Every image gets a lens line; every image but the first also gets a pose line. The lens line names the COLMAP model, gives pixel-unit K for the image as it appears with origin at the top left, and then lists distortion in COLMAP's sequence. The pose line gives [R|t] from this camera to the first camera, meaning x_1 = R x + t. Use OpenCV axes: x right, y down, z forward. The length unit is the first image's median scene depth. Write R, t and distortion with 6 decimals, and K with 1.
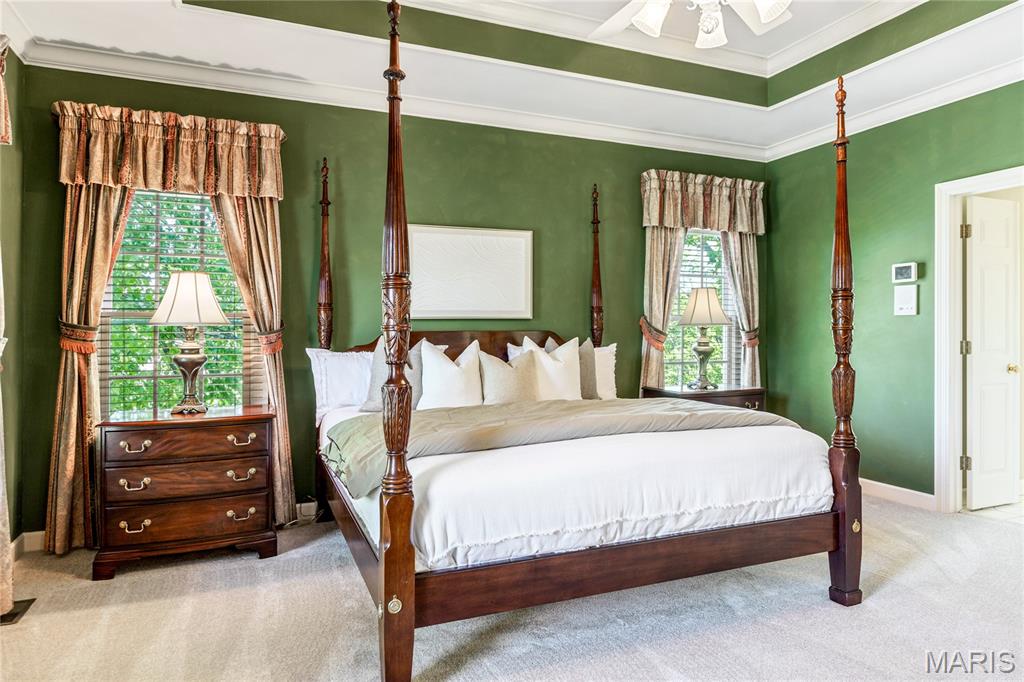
lens RADIAL K [[625.6, 0, 517.2], [0, 625.6, 339.0], [0, 0, 1]] dist [-0.000033, 0.002624]
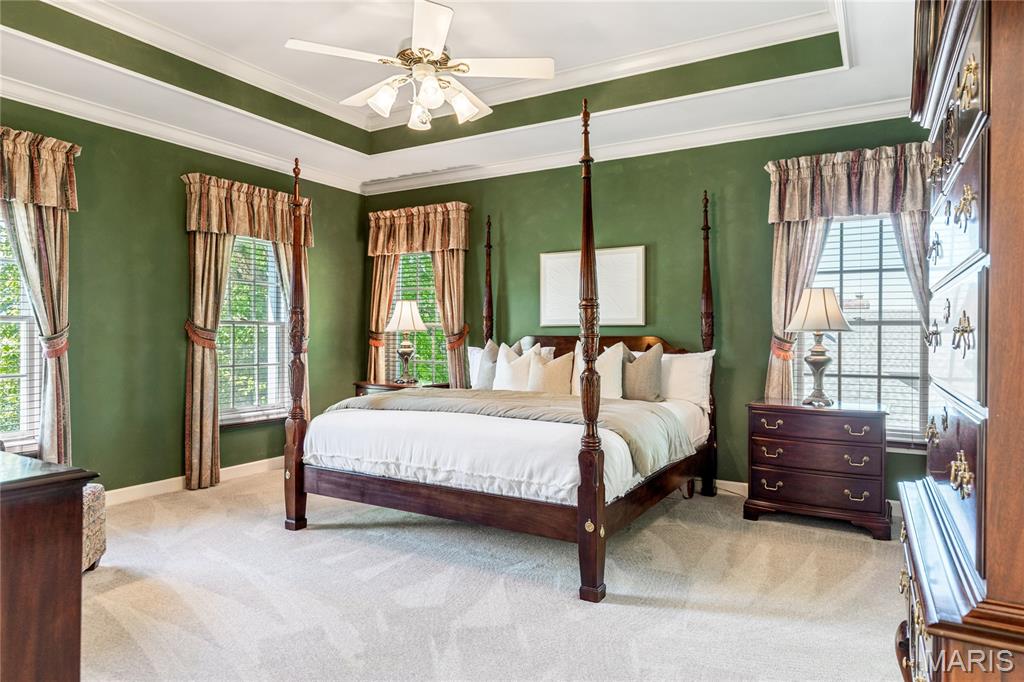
lens RADIAL K [[625.6, 0, 515.3], [0, 625.6, 336.0], [0, 0, 1]] dist [-0.000033, 0.002624]
pose [[0.605151, 0.007692, -0.796074, 0.963414], [-0.013810, 0.999904, -0.000836, -0.011760], [0.795991, 0.011500, 0.605199, 0.195657]]
